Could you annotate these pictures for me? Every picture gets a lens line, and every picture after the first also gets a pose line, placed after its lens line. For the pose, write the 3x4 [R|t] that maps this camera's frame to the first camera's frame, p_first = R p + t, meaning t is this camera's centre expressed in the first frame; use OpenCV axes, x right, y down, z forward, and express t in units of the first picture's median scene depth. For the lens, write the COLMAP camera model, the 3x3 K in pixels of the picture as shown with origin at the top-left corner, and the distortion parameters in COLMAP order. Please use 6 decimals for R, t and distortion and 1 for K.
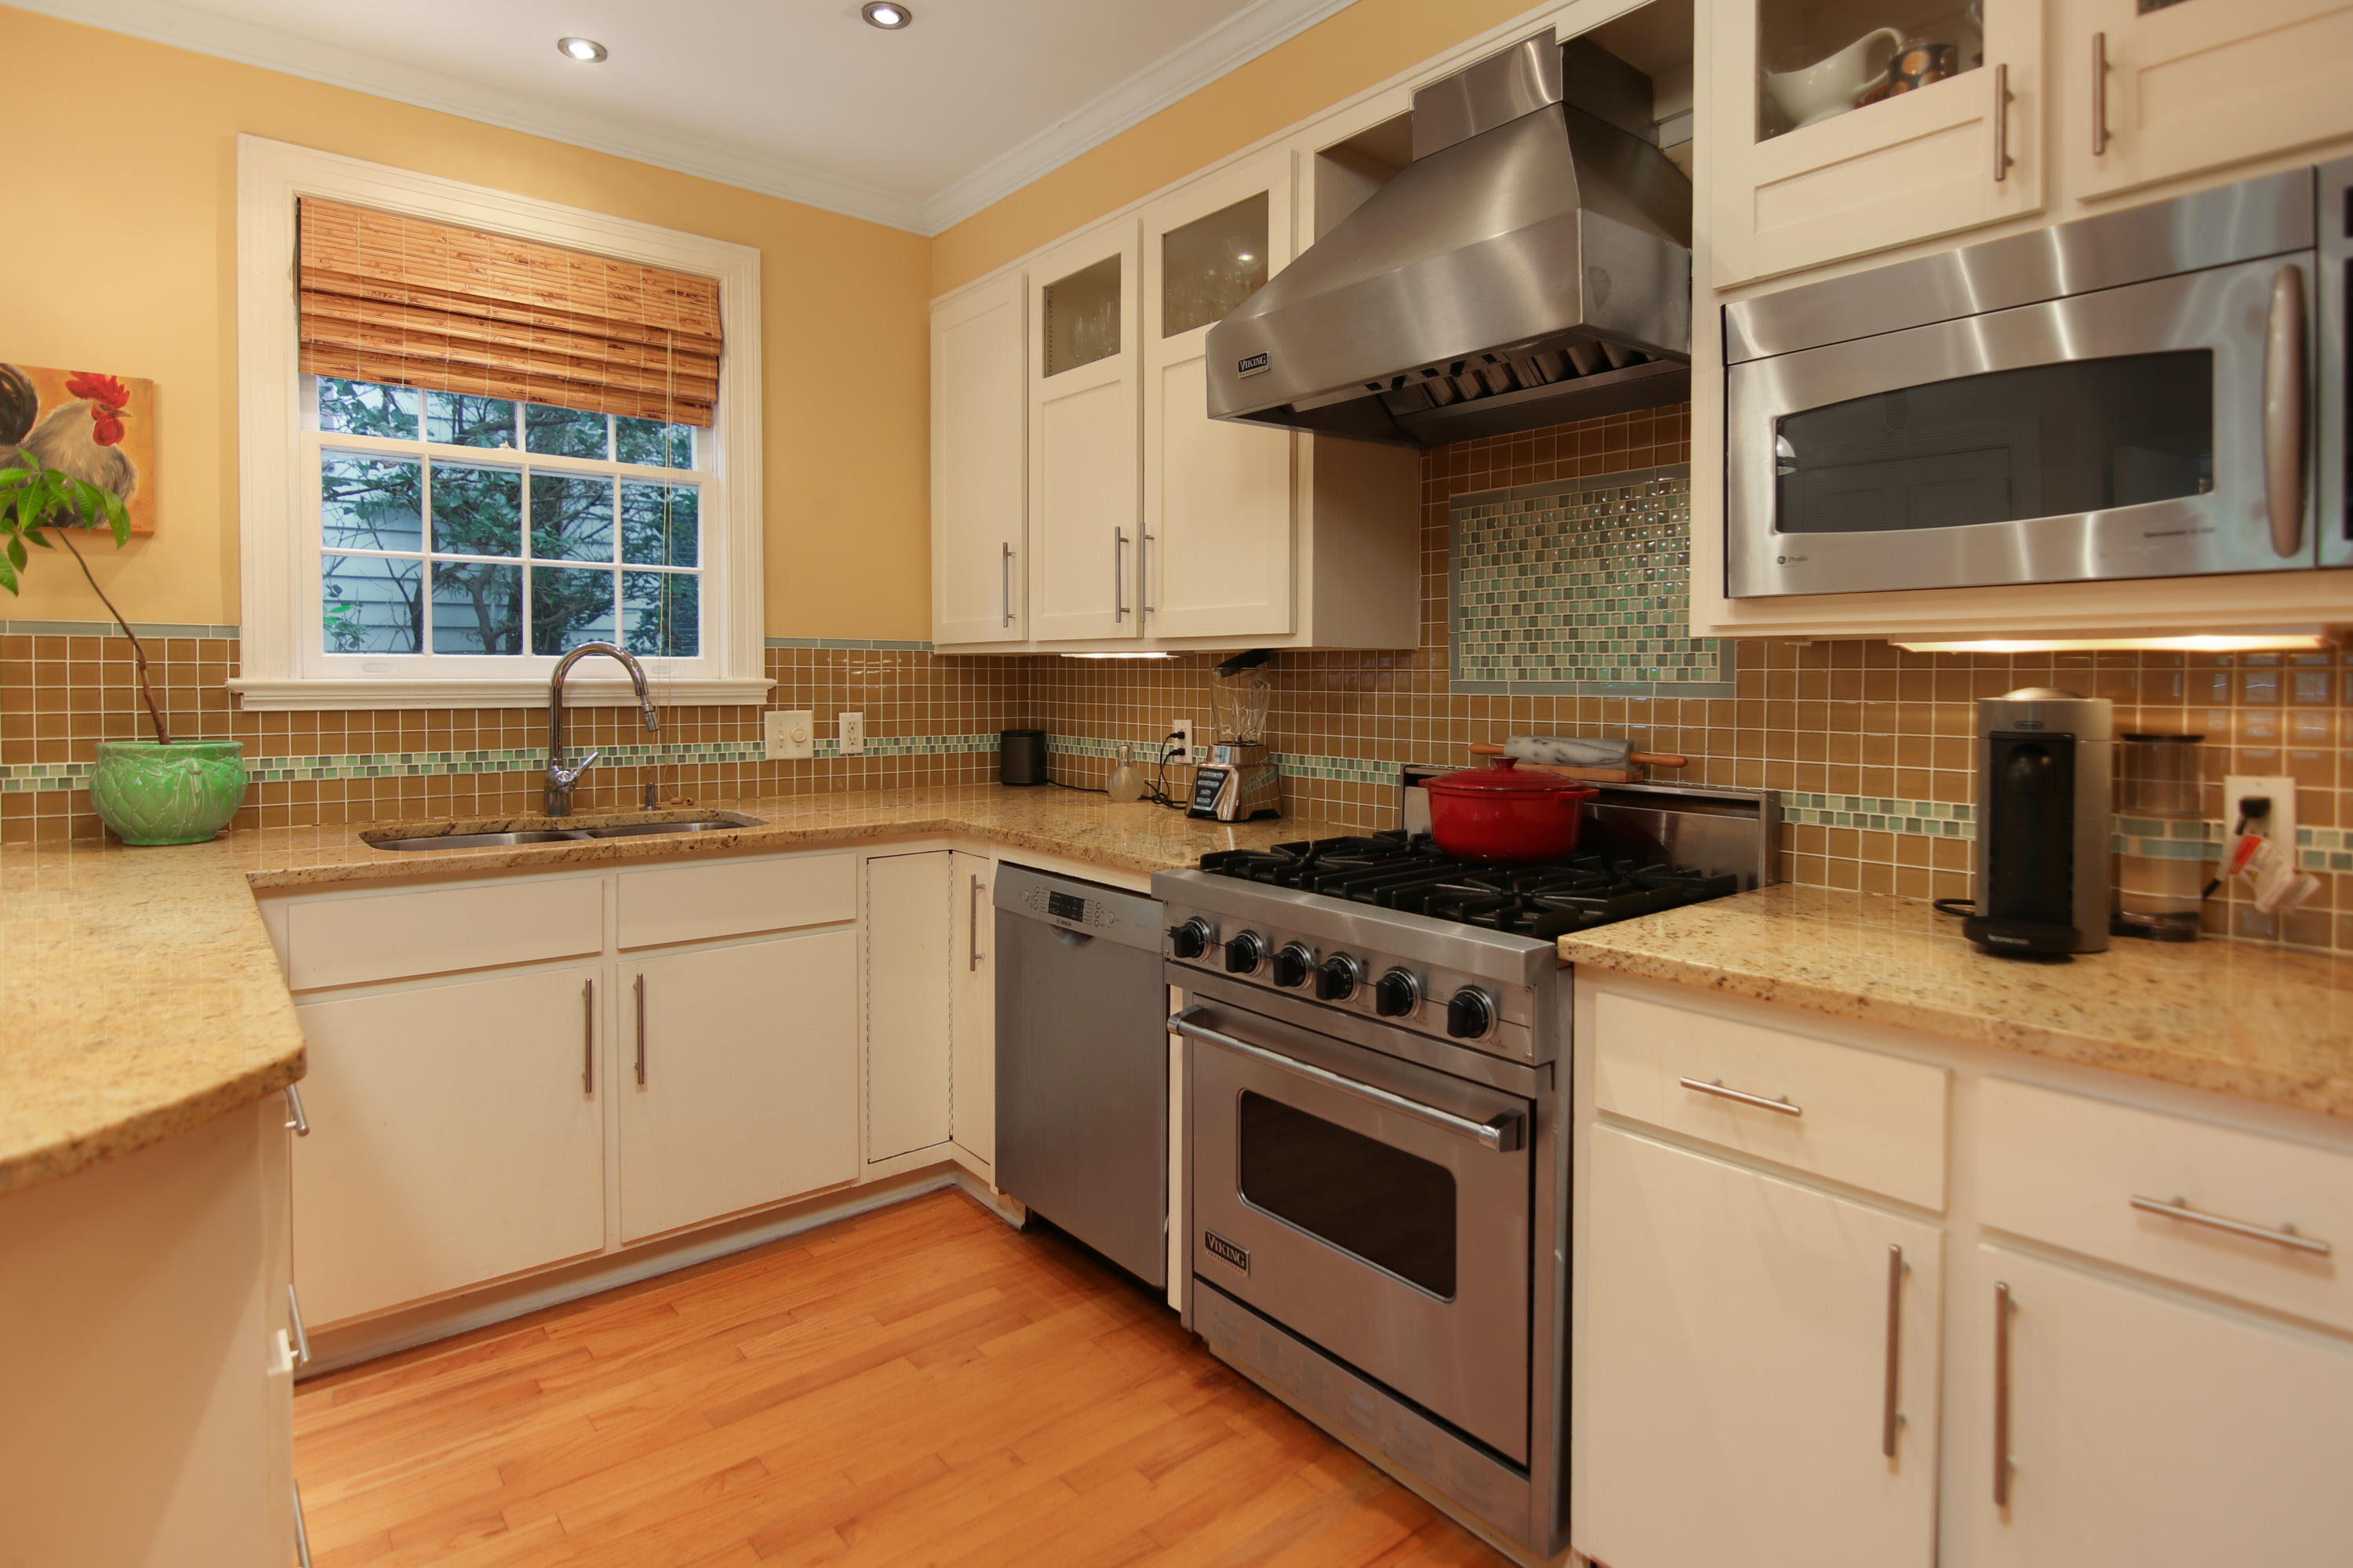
lens RADIAL K [[1216.0, 0, 1177.7], [0, 1216.0, 714.8], [0, 0, 1]] dist [-0.017825, 0.000008]
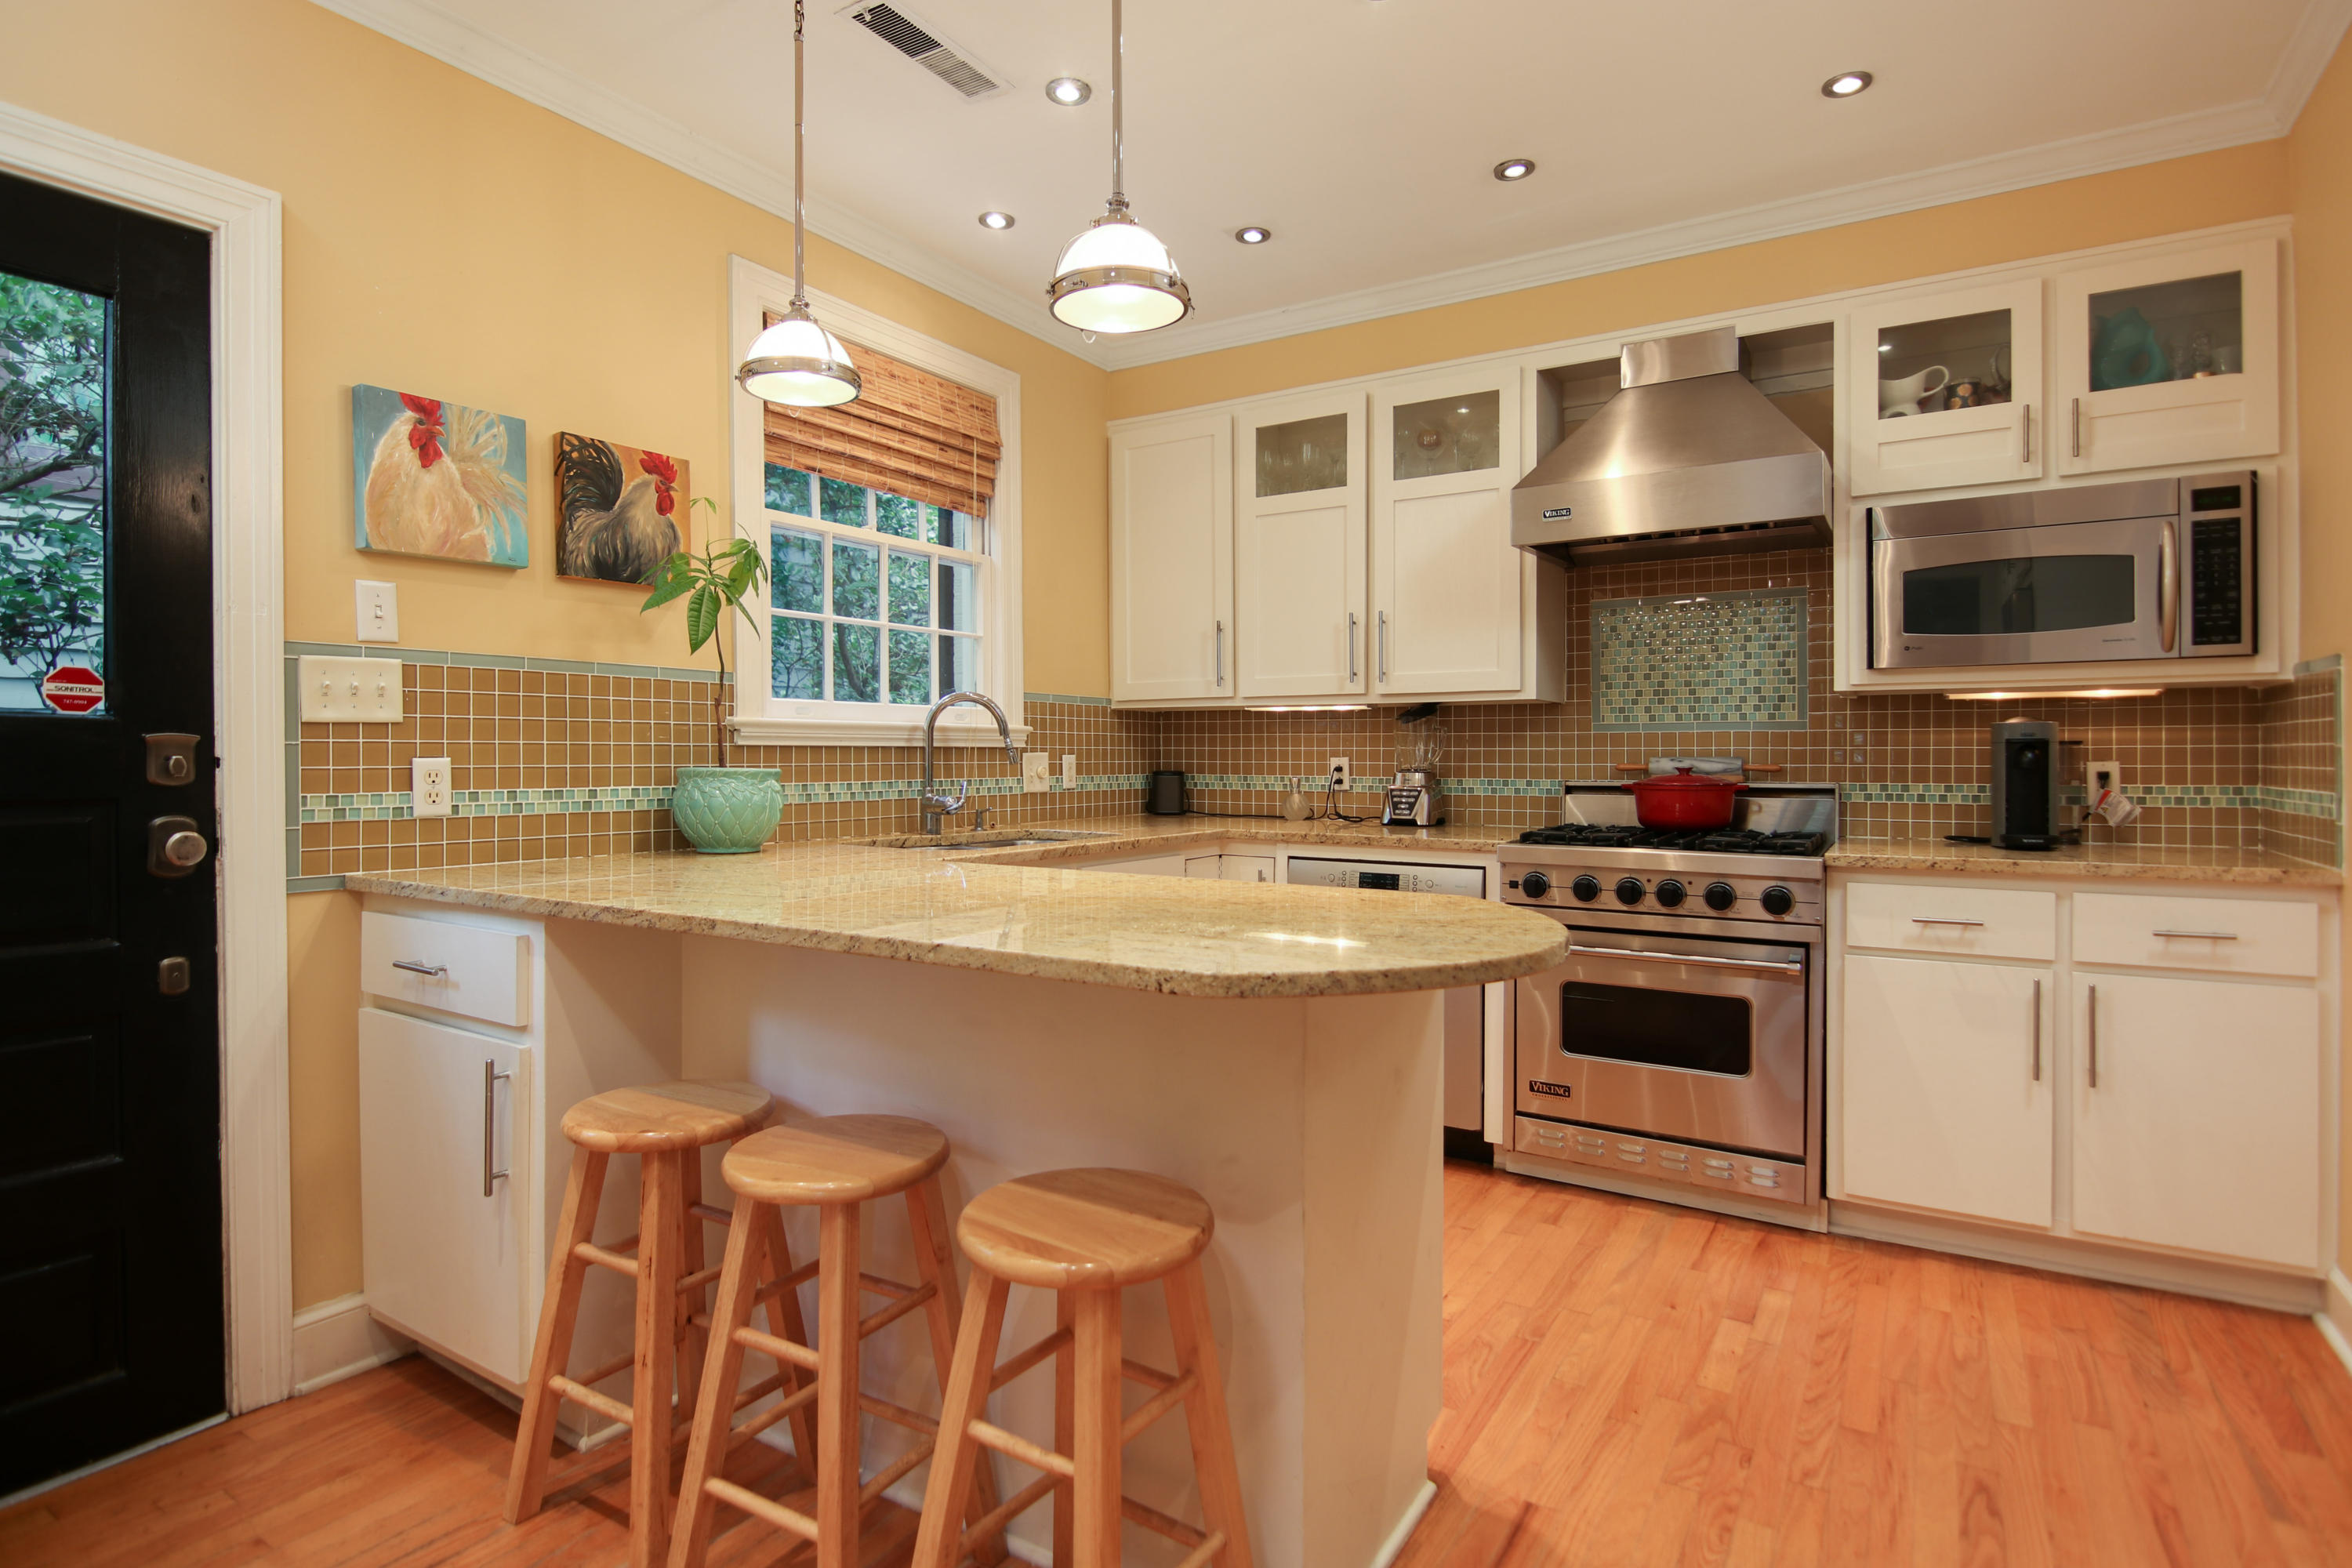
lens RADIAL K [[1194.8, 0, 1176.0], [0, 1194.8, 784.0], [0, 0, 1]] dist [-0.022065, -0.000494]
pose [[0.949489, -0.011753, 0.313580, -0.761760], [0.014021, 0.999889, -0.004976, 0.048994], [-0.313487, 0.009121, 0.949549, -0.249421]]
